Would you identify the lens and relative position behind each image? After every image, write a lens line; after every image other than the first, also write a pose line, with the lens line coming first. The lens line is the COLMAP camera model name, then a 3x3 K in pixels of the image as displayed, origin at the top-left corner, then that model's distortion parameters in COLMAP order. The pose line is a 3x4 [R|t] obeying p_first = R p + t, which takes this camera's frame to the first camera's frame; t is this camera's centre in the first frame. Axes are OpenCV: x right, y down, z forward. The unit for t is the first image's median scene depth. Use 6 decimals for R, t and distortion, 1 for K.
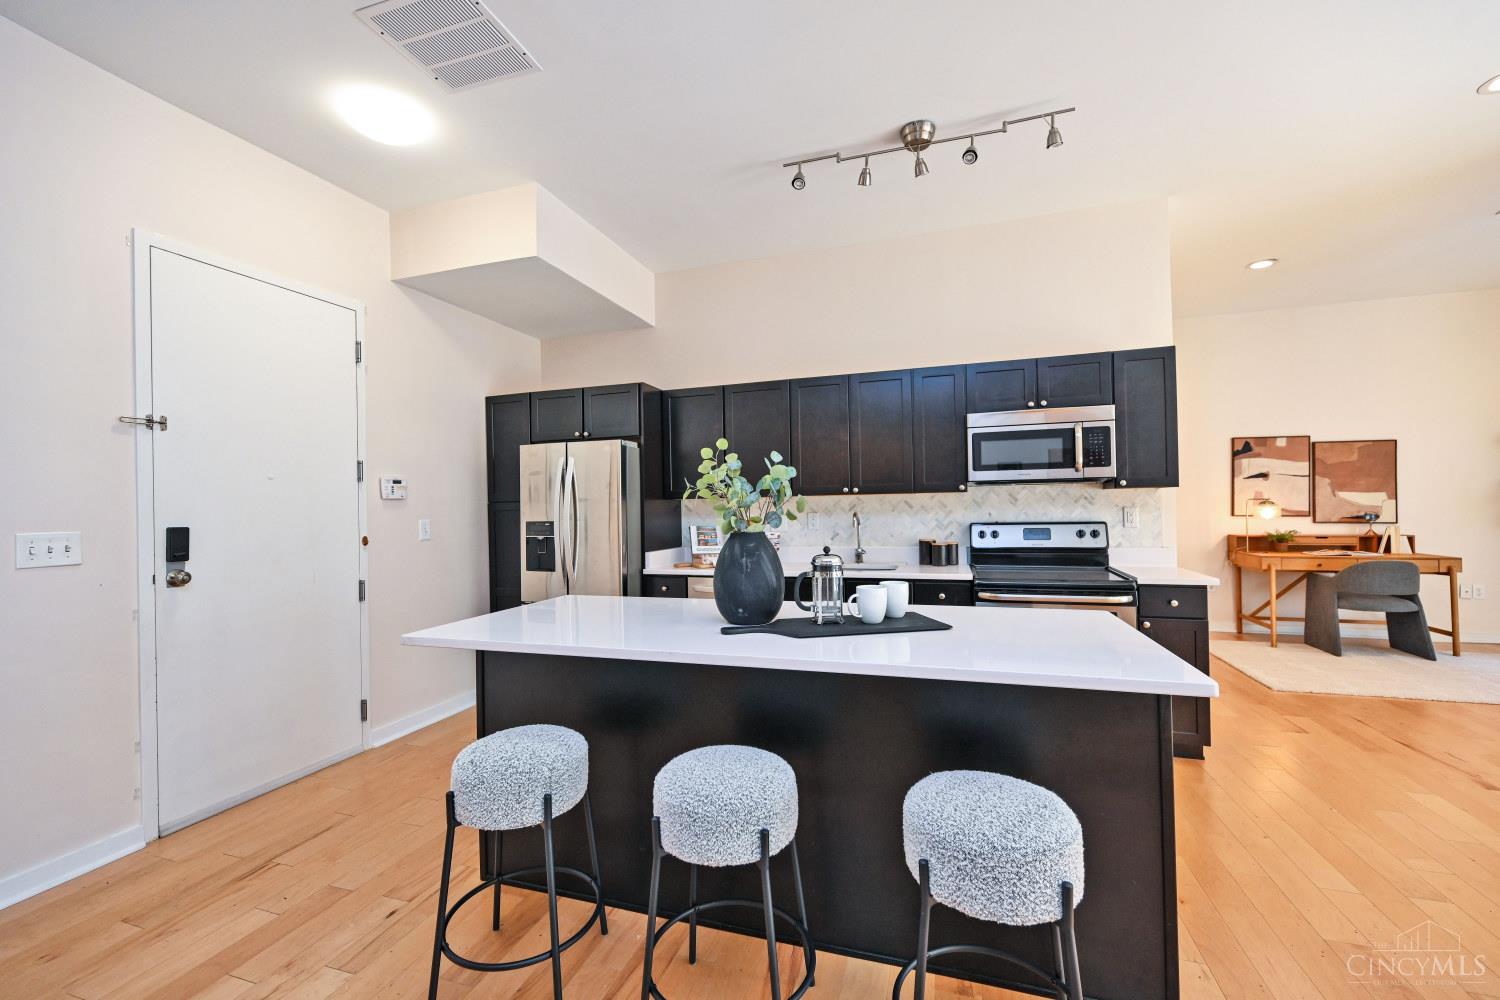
lens RADIAL K [[592.0, 0, 756.5], [0, 592.0, 500.0], [0, 0, 1]] dist [-0.001299, -0.000075]
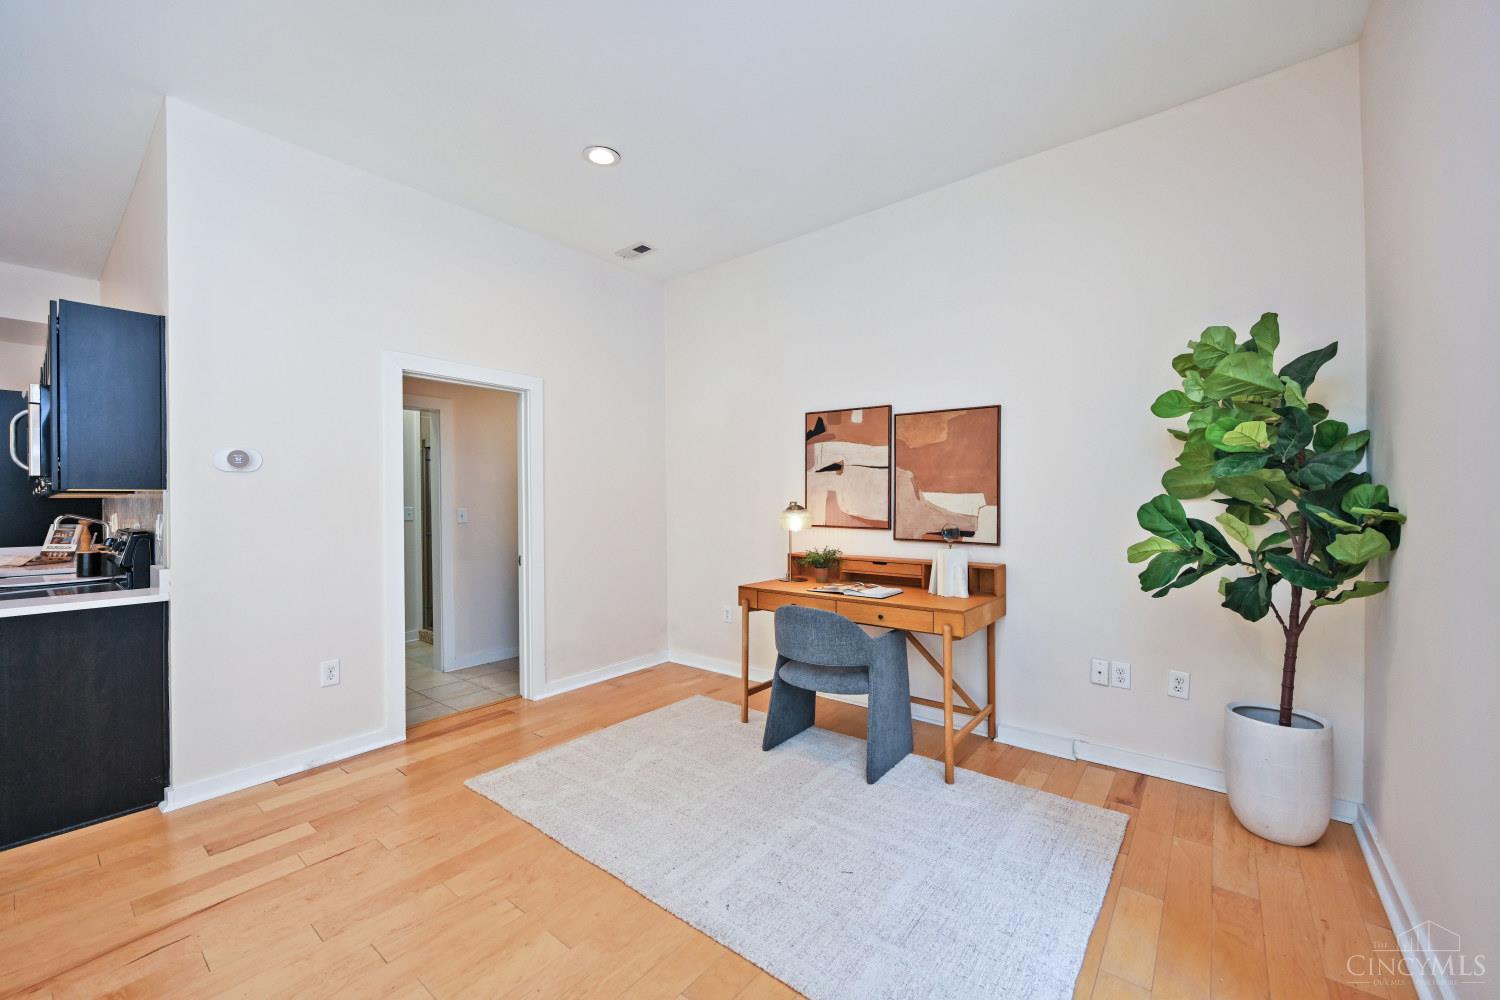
lens RADIAL K [[592.0, 0, 744.8], [0, 592.0, 502.3], [0, 0, 1]] dist [-0.001299, -0.000075]
pose [[0.932973, 0.009869, -0.359810, 1.054360], [-0.002764, 0.999791, 0.020255, -0.015423], [0.359935, -0.017903, 0.932806, 0.347638]]
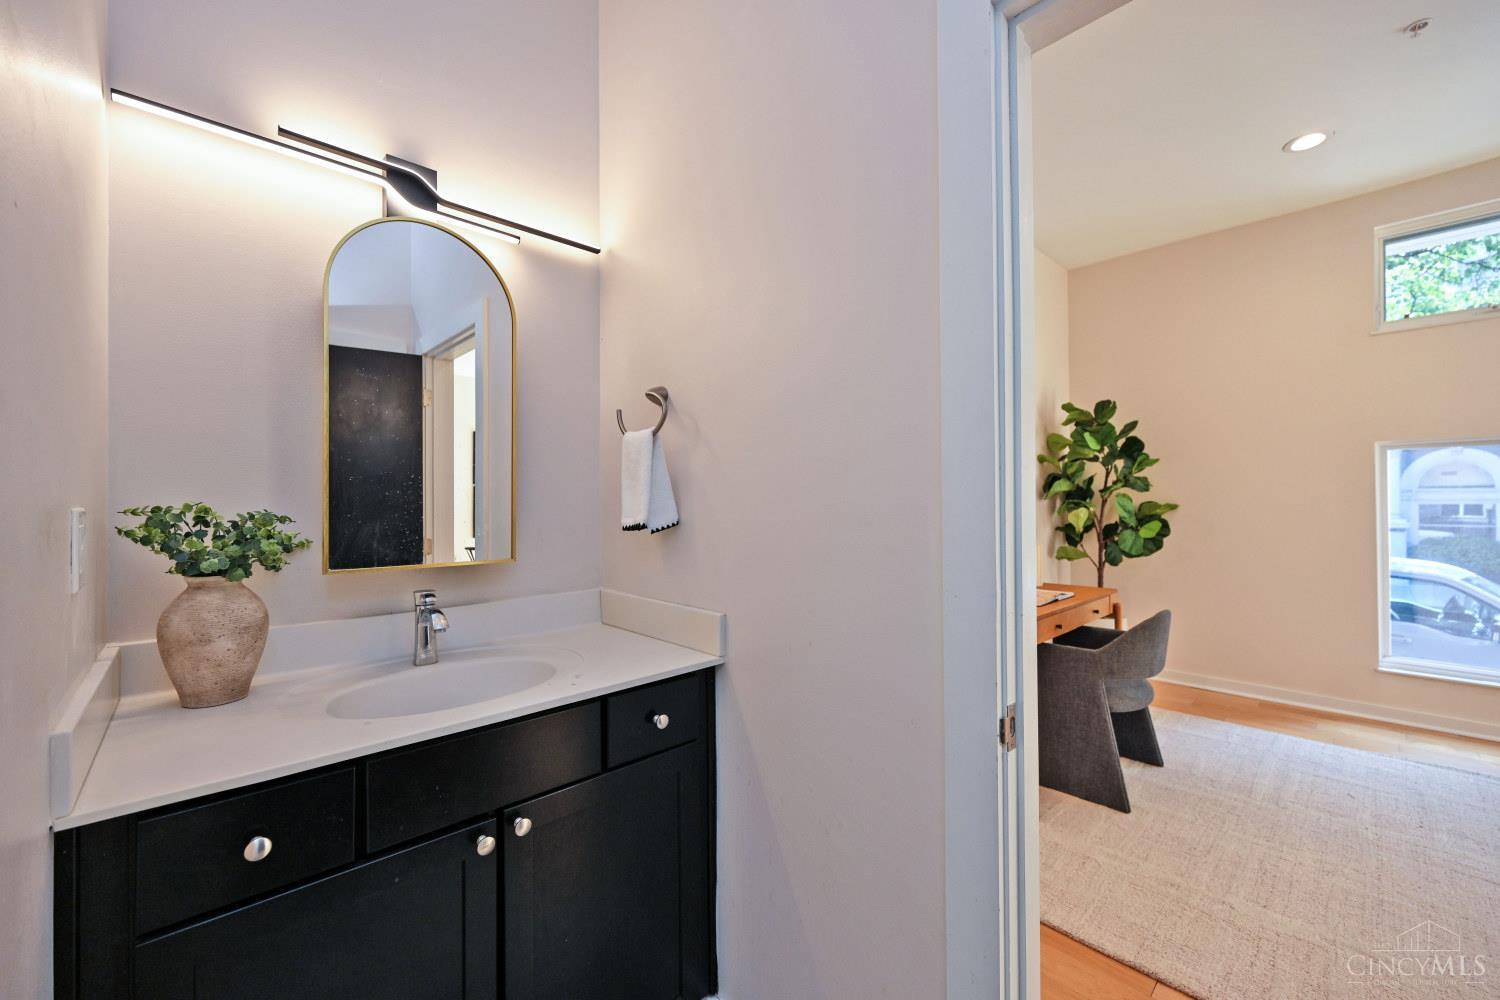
lens RADIAL K [[592.0, 0, 743.5], [0, 592.0, 496.5], [0, 0, 1]] dist [-0.001299, -0.000075]
pose [[0.482596, 0.027498, 0.875411, 0.331685], [-0.009392, 0.999612, -0.026222, 0.011257], [-0.875793, 0.004432, 0.482667, 0.920326]]
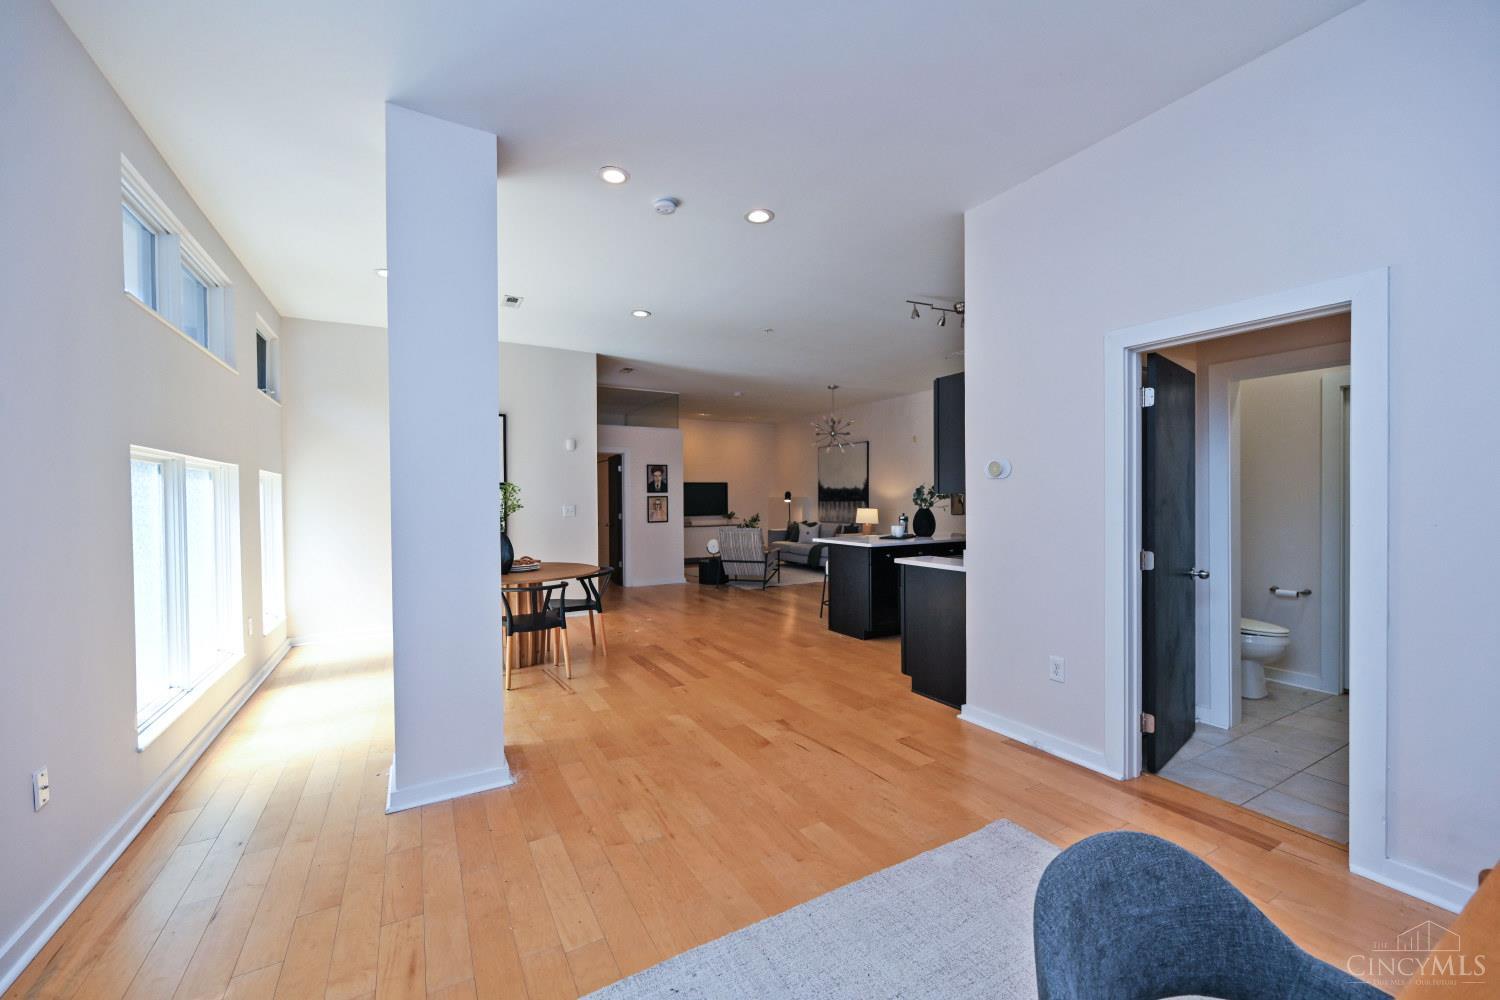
lens RADIAL K [[592.0, 0, 763.1], [0, 592.0, 501.7], [0, 0, 1]] dist [-0.001299, -0.000075]
pose [[-0.658177, 0.029719, -0.752277, 1.112256], [0.026916, 0.999511, 0.015936, -0.023544], [0.752382, -0.009759, -0.658655, 0.902679]]
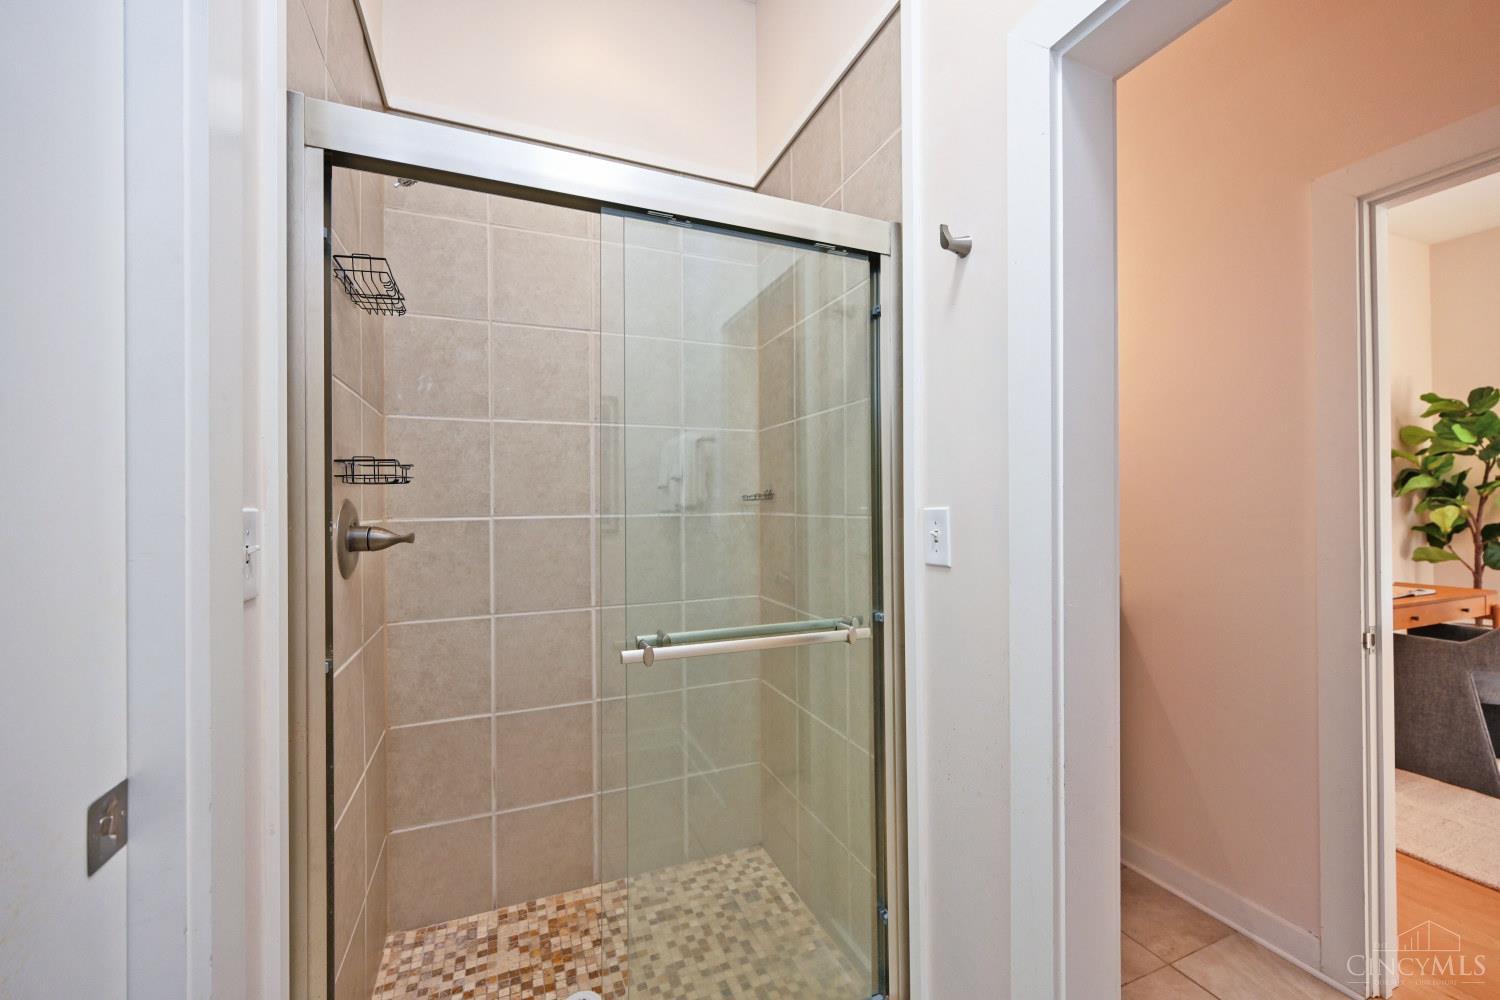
lens RADIAL K [[592.0, 0, 749.5], [0, 592.0, 496.7], [0, 0, 1]] dist [-0.001299, -0.000075]
pose [[0.759224, 0.022072, 0.650455, 0.115715], [-0.014438, 0.999750, -0.017072, 0.015162], [-0.650669, 0.003570, 0.759353, 0.914633]]
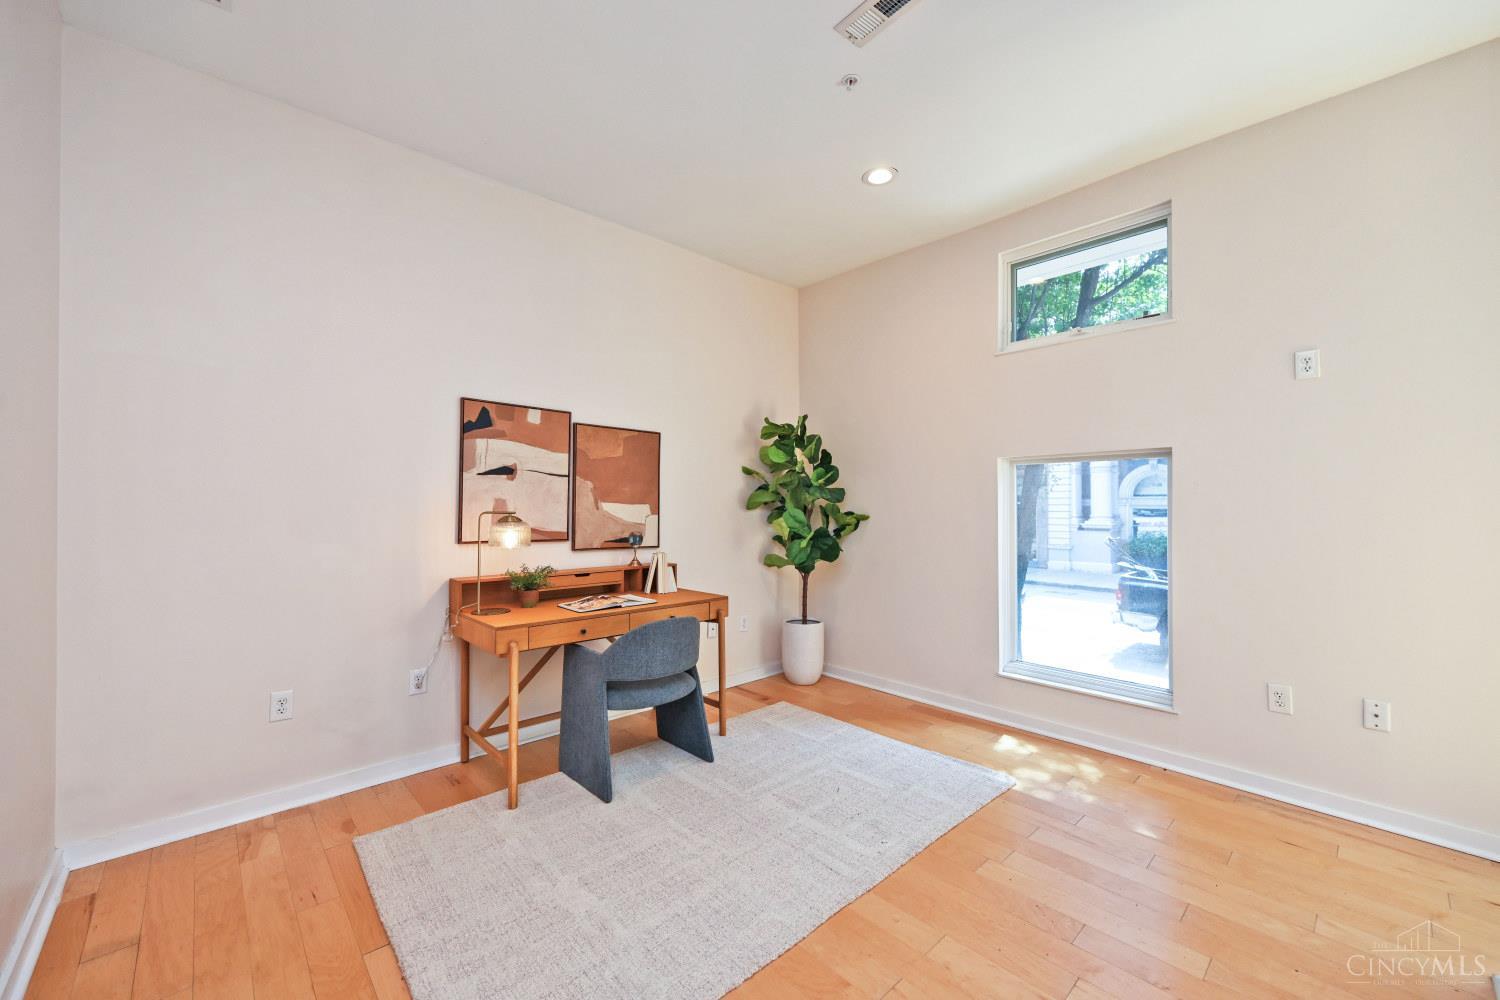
lens RADIAL K [[592.0, 0, 745.0], [0, 592.0, 502.8], [0, 0, 1]] dist [-0.001299, -0.000075]
pose [[0.489461, 0.023784, 0.871701, 0.495742], [-0.012116, 0.999717, -0.020474, -0.001727], [-0.871941, -0.000540, 0.489610, 0.547195]]
